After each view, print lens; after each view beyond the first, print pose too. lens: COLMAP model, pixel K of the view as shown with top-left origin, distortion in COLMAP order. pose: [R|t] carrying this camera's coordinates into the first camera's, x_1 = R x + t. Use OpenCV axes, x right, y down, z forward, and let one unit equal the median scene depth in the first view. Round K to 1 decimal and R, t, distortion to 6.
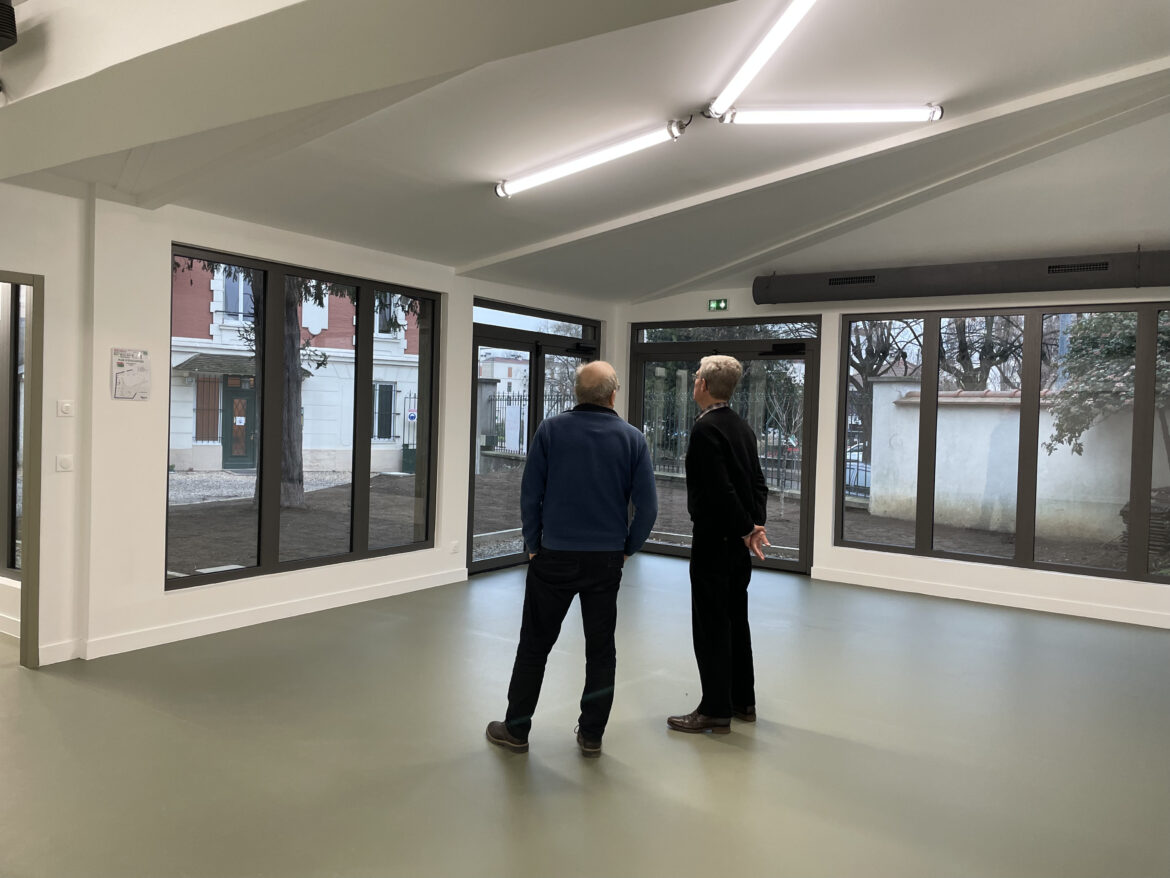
lens RADIAL K [[879.2, 0, 585.1], [0, 879.2, 438.6], [0, 0, 1]] dist [0.072384, -0.068201]
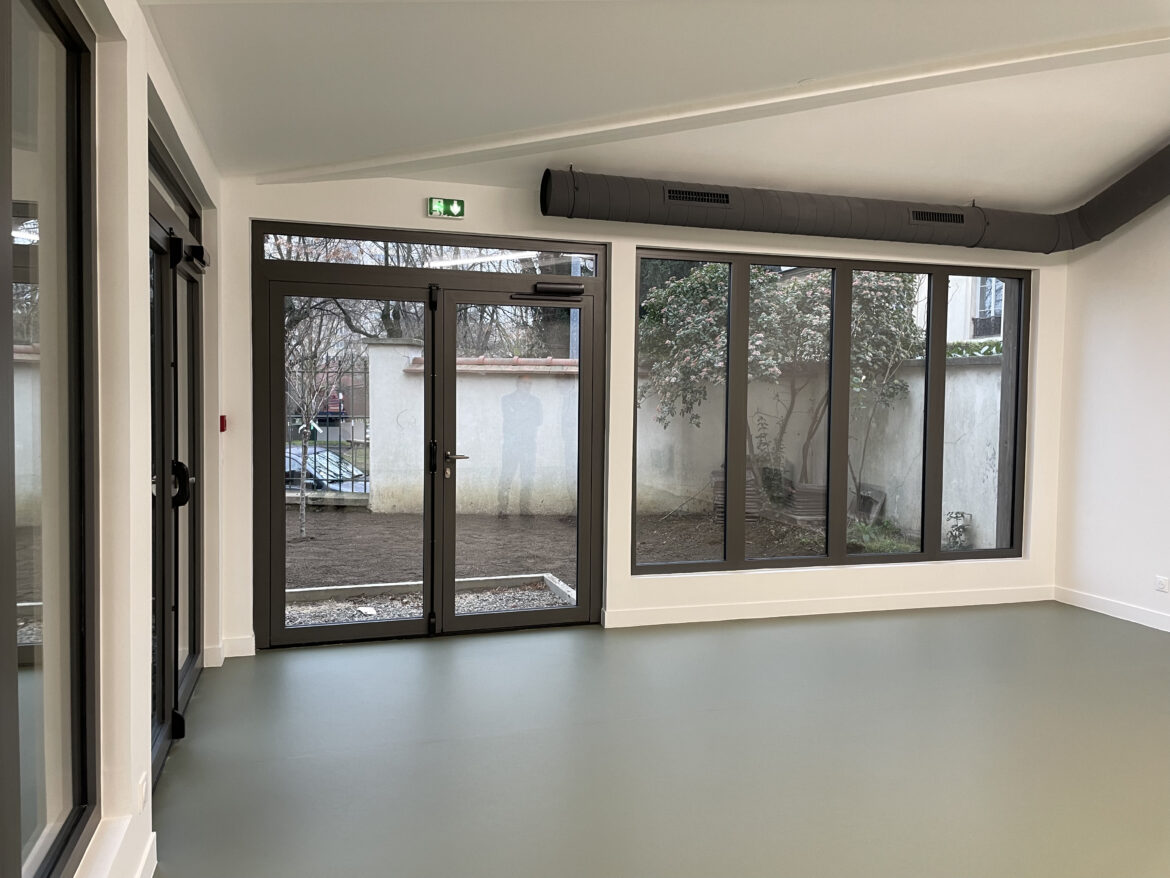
lens RADIAL K [[879.2, 0, 585.5], [0, 879.2, 433.3], [0, 0, 1]] dist [0.072384, -0.068201]
pose [[0.613650, -0.057642, 0.787471, -0.269410], [0.032331, 0.998330, 0.047883, -0.025291], [-0.788916, -0.003924, 0.614488, 0.557856]]
